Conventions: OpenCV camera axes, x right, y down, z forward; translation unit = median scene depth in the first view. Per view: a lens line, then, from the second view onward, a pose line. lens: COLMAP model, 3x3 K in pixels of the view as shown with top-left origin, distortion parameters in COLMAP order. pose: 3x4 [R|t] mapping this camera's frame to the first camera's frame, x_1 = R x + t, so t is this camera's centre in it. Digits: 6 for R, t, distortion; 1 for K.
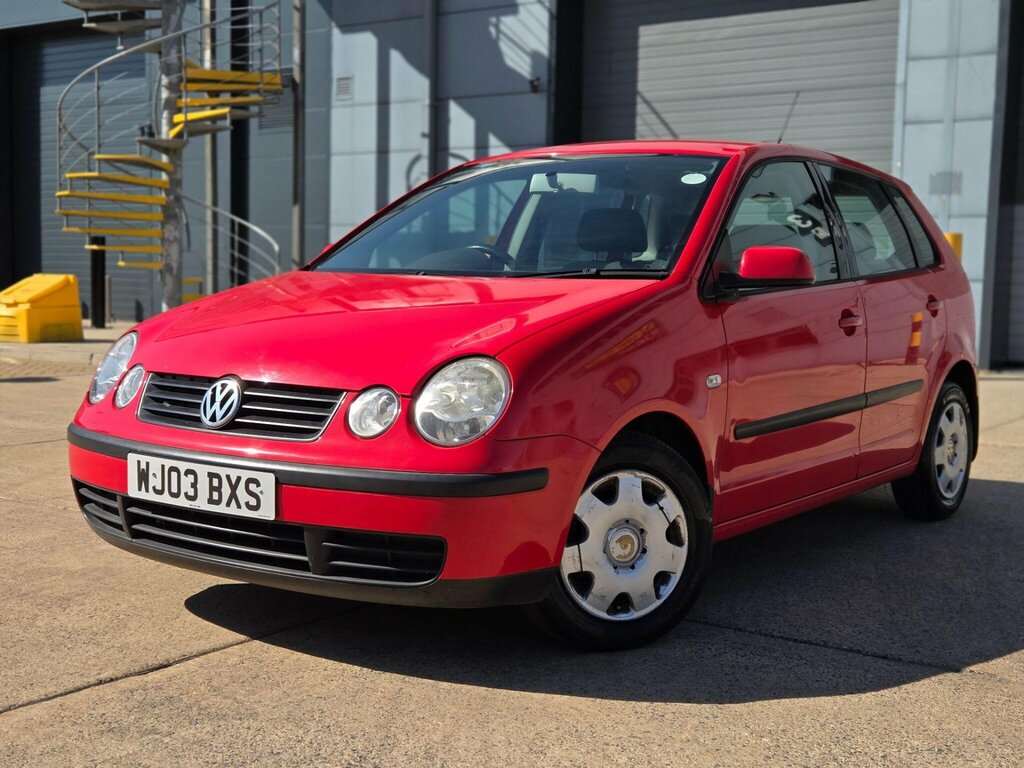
lens RADIAL K [[1370.1, 0, 511.1], [0, 1370.1, 372.2], [0, 0, 1]] dist [0.061356, -0.000233]
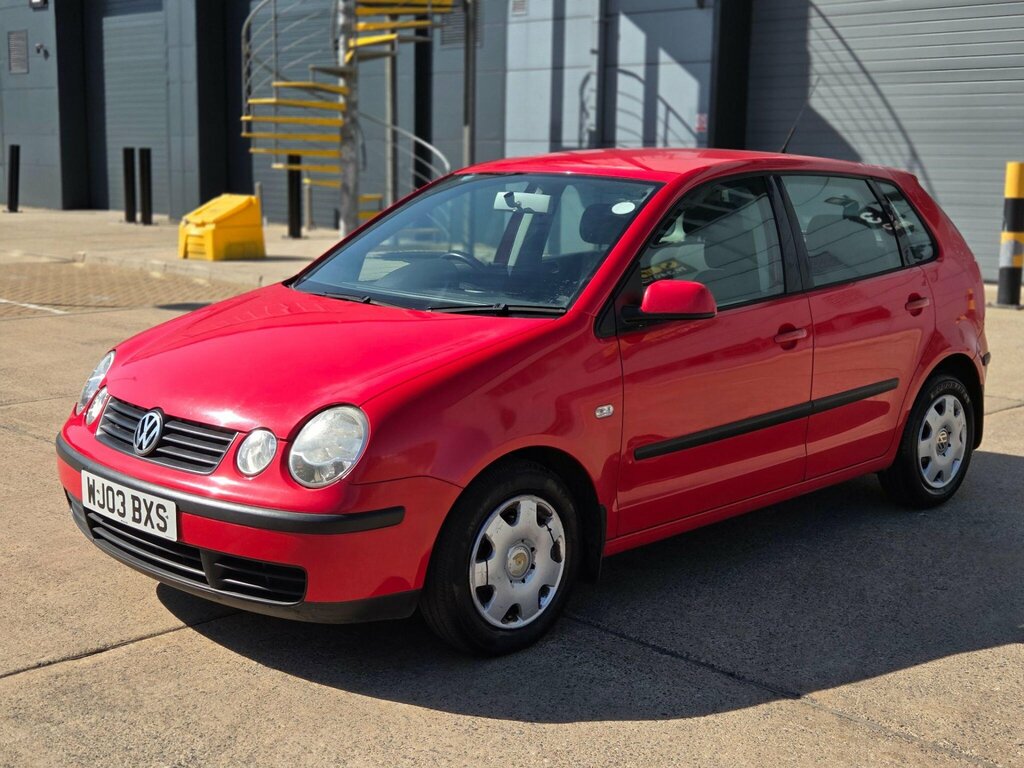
lens RADIAL K [[1372.5, 0, 532.0], [0, 1372.5, 347.4], [0, 0, 1]] dist [0.099207, -0.015656]
pose [[0.986257, 0.018984, -0.164123, 0.285487], [-0.007273, 0.997402, 0.071666, -0.129790], [0.165057, -0.069487, 0.983833, -0.088497]]
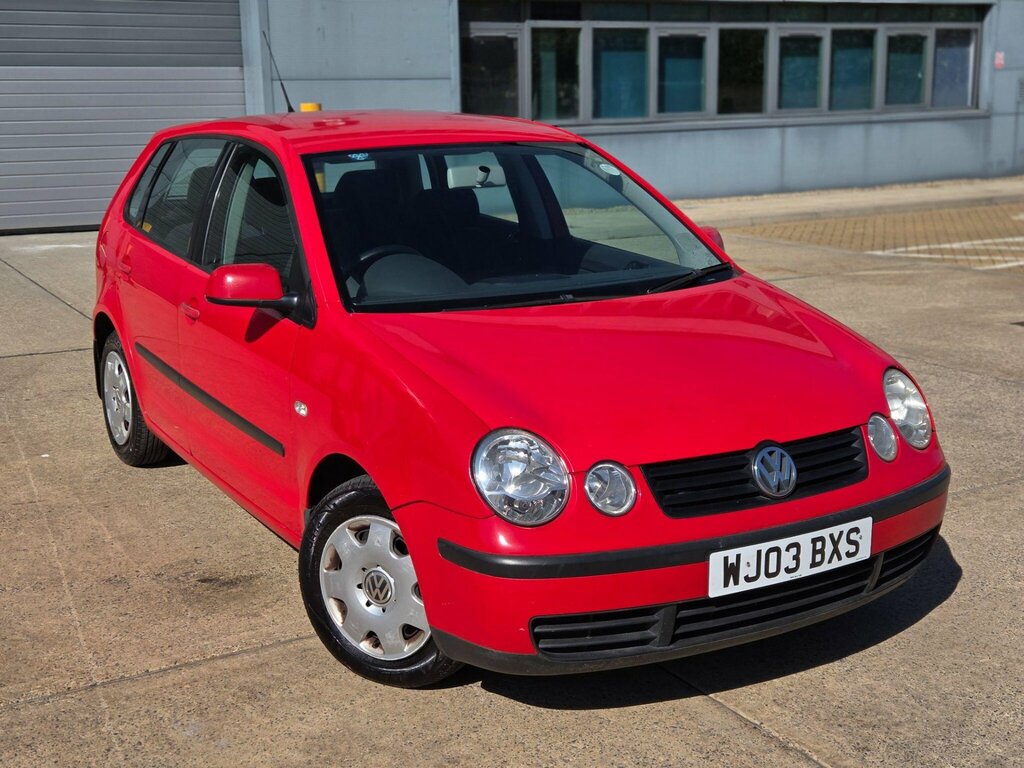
lens RADIAL K [[1370.1, 0, 511.1], [0, 1370.1, 372.2], [0, 0, 1]] dist [0.061356, -0.000233]
pose [[0.414990, -0.216802, 0.883617, -1.100034], [0.098644, 0.976190, 0.193188, -0.246626], [-0.904462, 0.006992, 0.426496, 0.713534]]
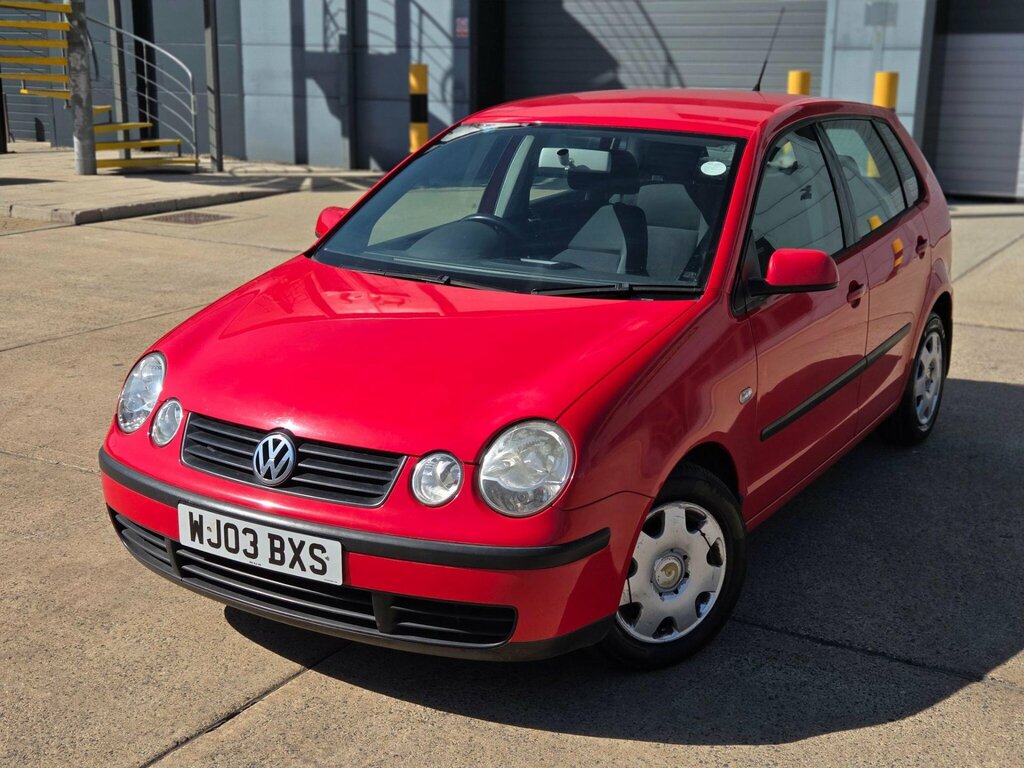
lens RADIAL K [[1370.1, 0, 511.1], [0, 1370.1, 372.2], [0, 0, 1]] dist [0.061356, -0.000233]
pose [[0.996917, -0.027110, 0.073627, -0.106476], [0.014435, 0.985763, 0.167523, -0.194793], [-0.077120, -0.165943, 0.983115, 0.016436]]
